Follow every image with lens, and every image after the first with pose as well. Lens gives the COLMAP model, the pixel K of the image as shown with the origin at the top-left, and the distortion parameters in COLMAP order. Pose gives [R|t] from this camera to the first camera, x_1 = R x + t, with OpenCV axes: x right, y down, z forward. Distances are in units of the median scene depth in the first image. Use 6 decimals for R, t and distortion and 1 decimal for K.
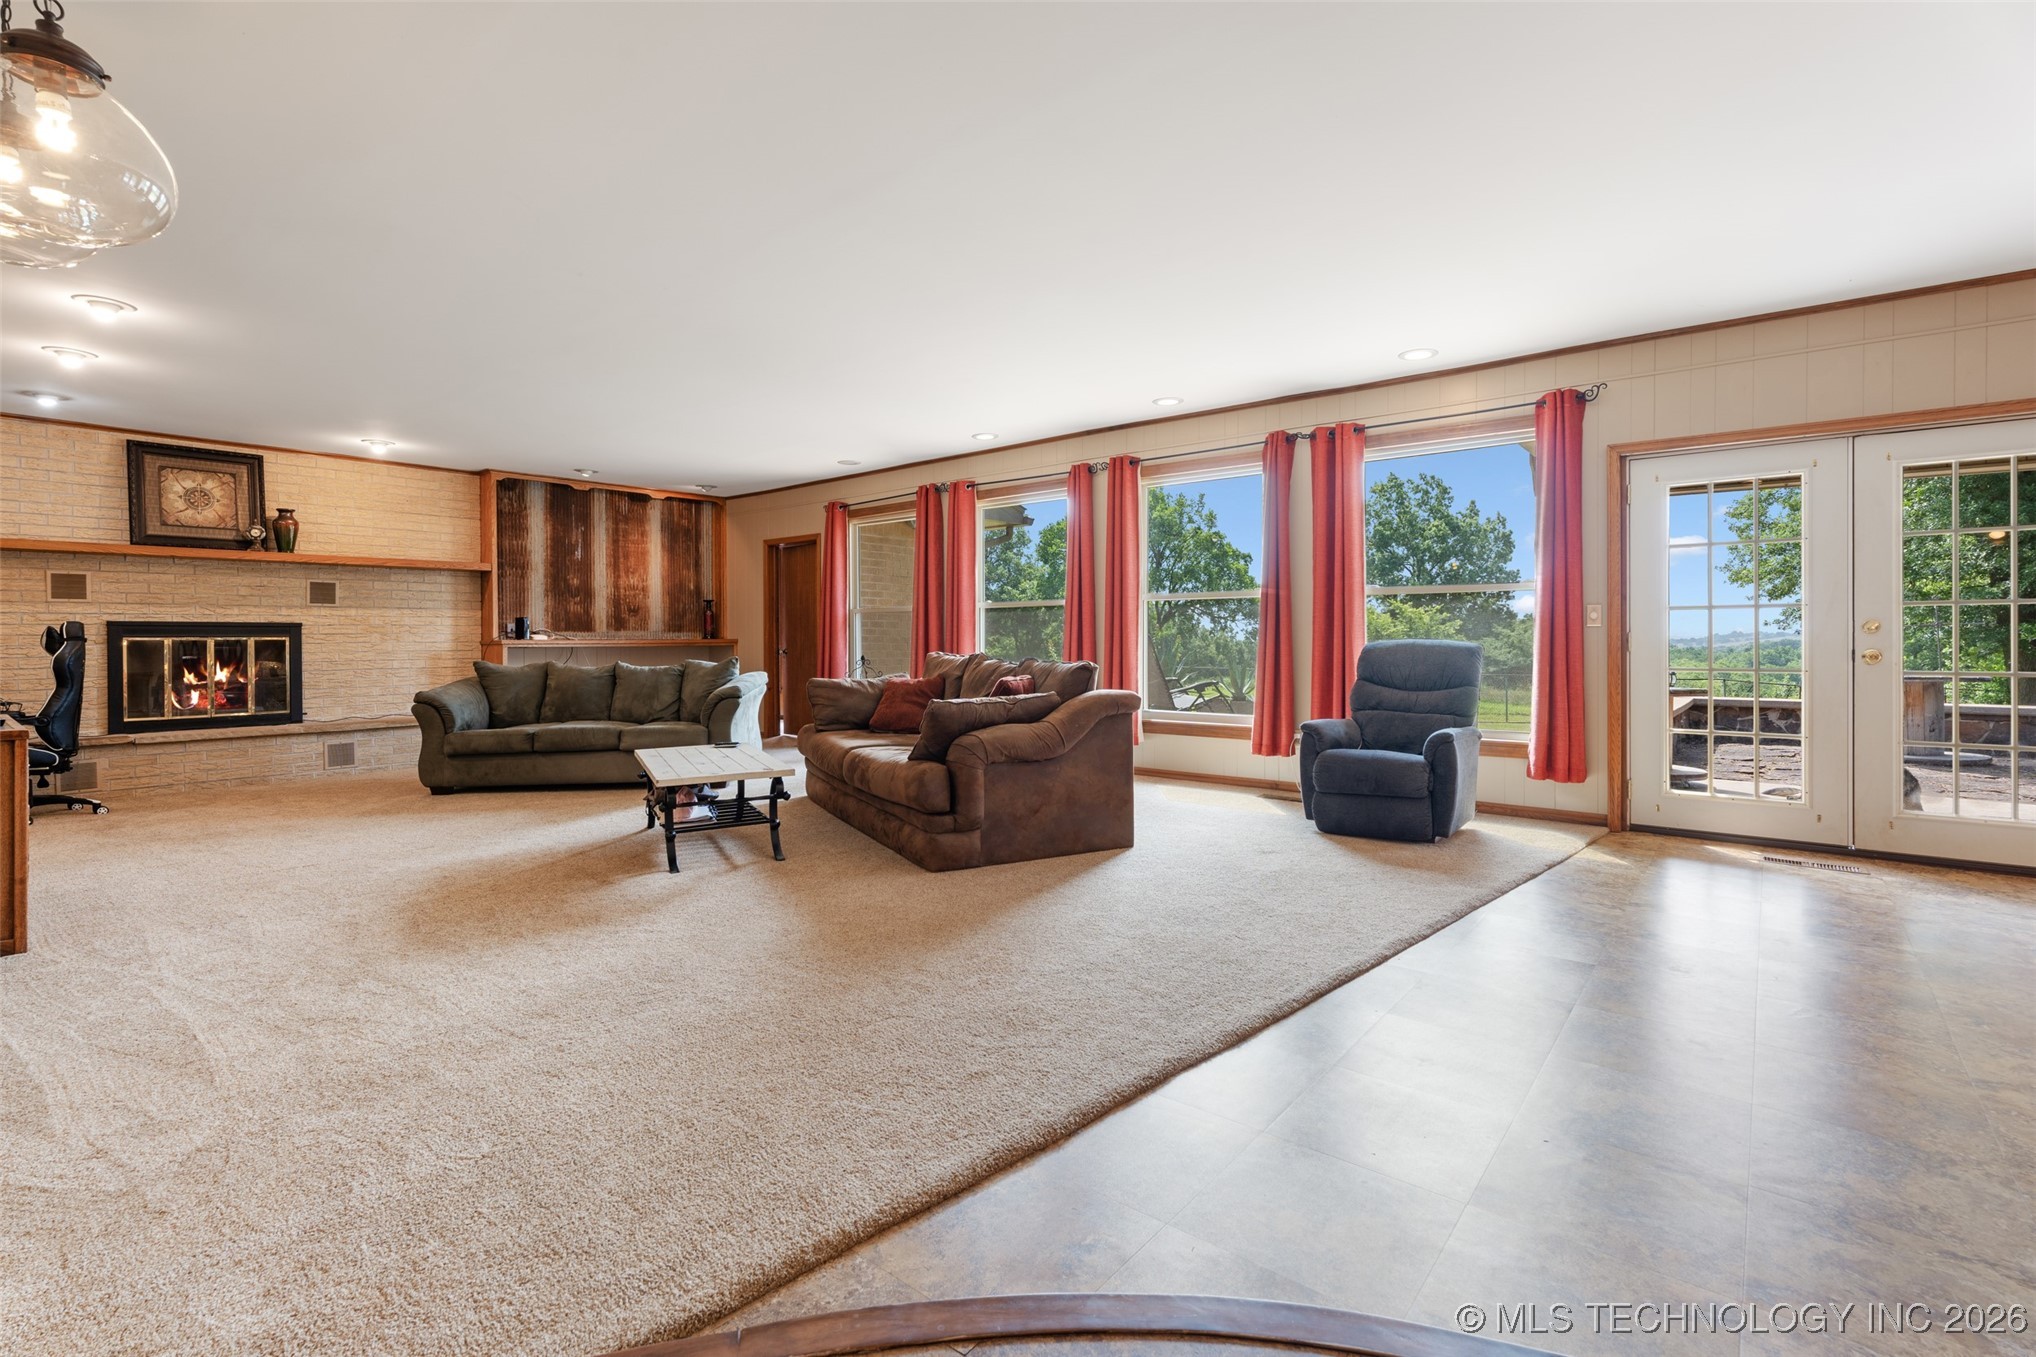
lens RADIAL K [[908.6, 0, 1027.4], [0, 908.6, 658.3], [0, 0, 1]] dist [0.001888, -0.000989]
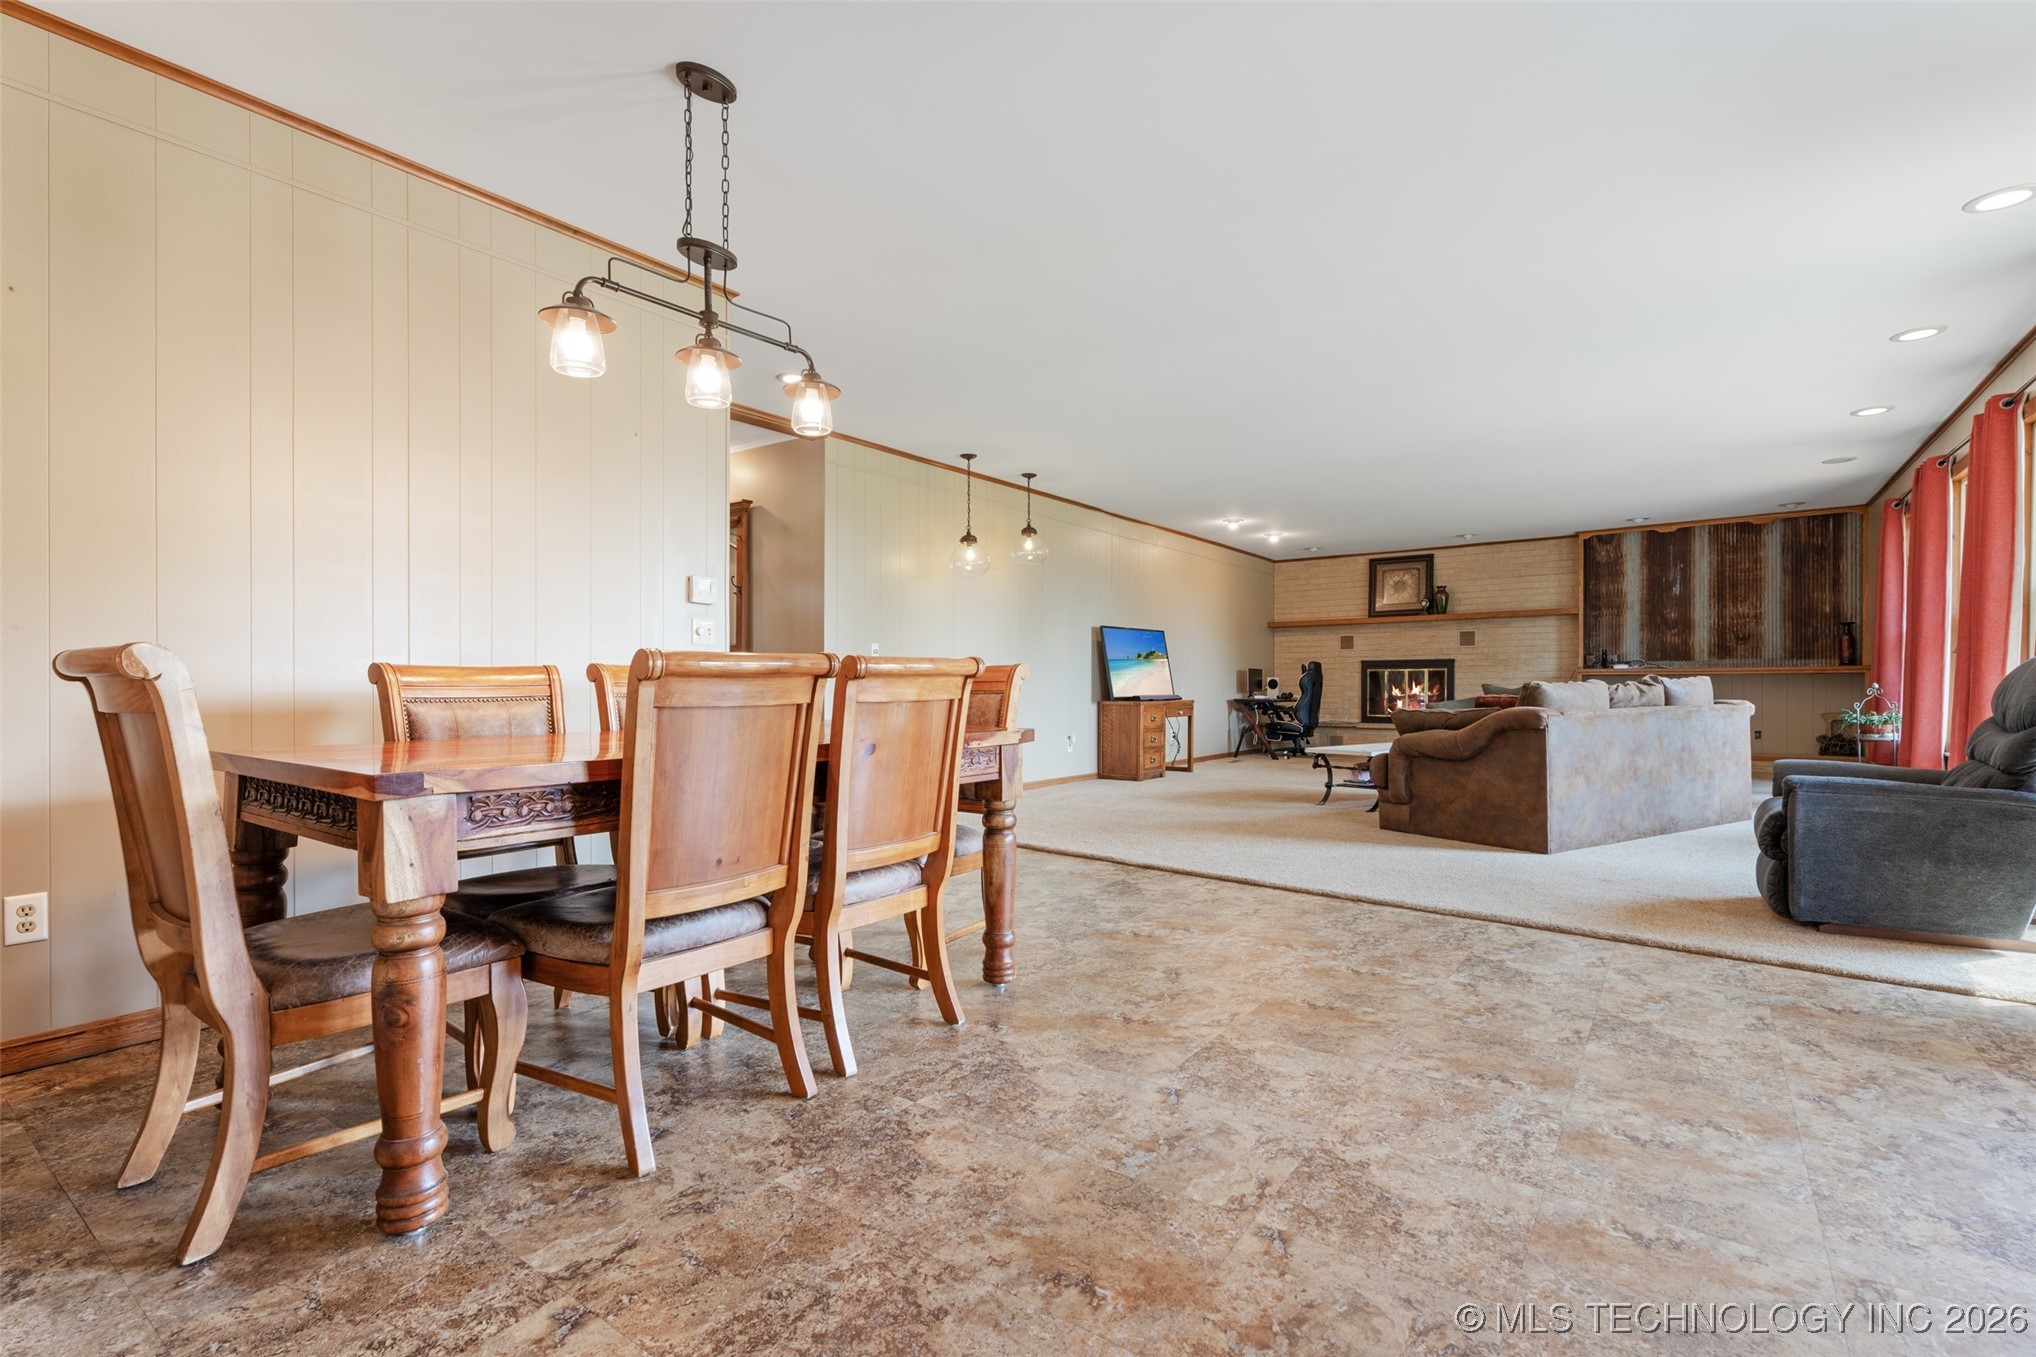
lens RADIAL K [[908.6, 0, 1036.0], [0, 908.6, 695.7], [0, 0, 1]] dist [0.001888, -0.000989]
pose [[0.076350, 0.018944, -0.996901, 0.689989], [-0.015601, 0.999720, 0.017803, 0.006642], [0.996959, 0.014193, 0.076624, 0.194737]]
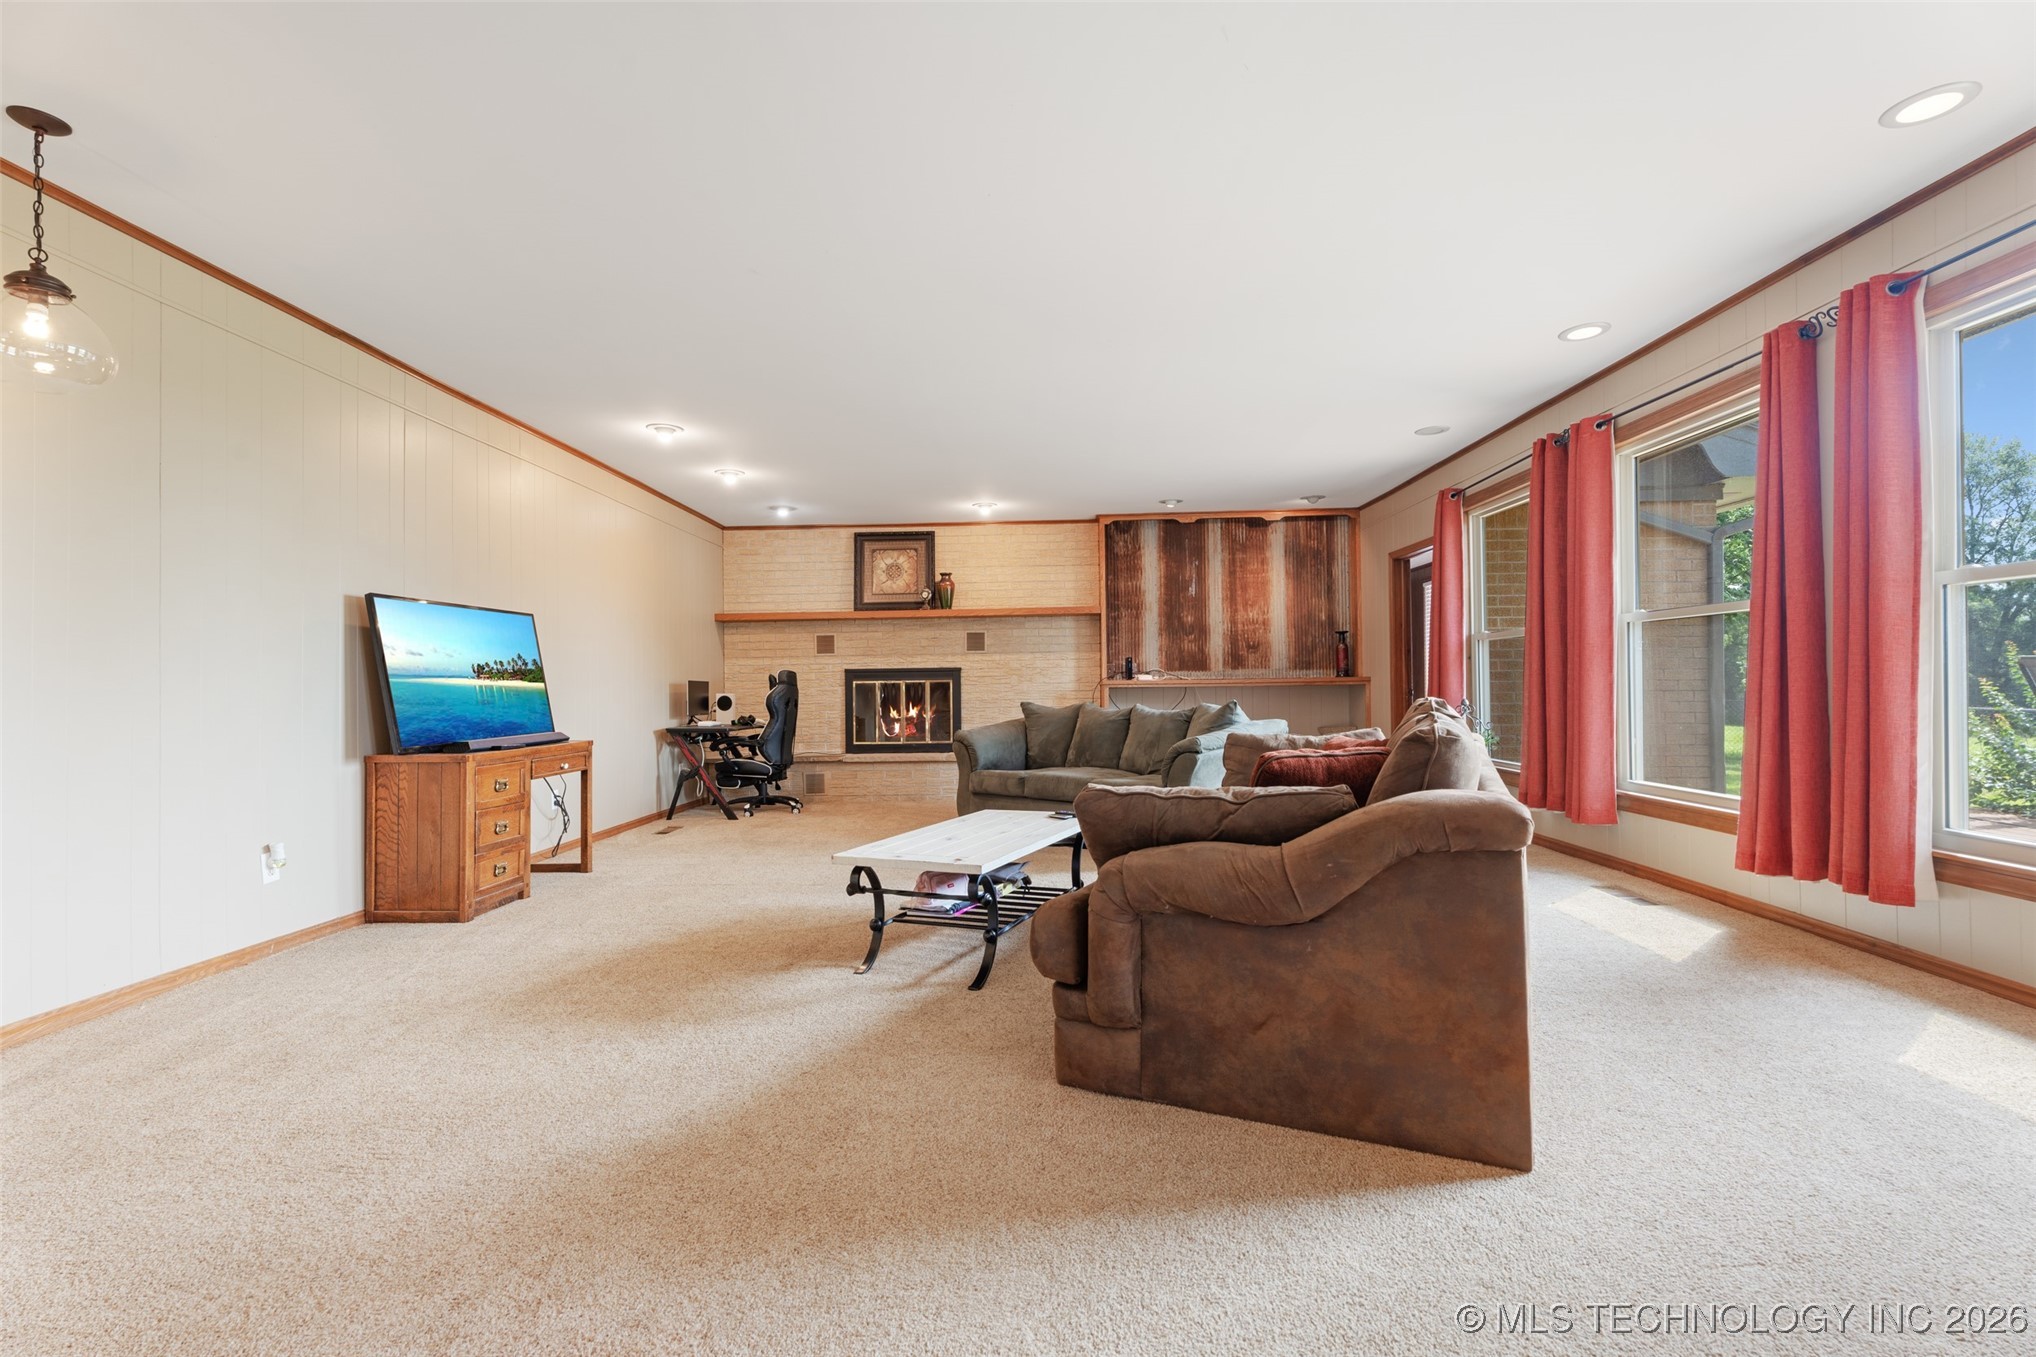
lens RADIAL K [[908.6, 0, 1016.6], [0, 908.6, 676.3], [0, 0, 1]] dist [0.001888, -0.000989]
pose [[0.618058, -0.010682, -0.786060, 0.183888], [-0.005581, 0.999823, -0.017975, -0.006944], [0.786112, 0.015496, 0.617889, 0.338775]]
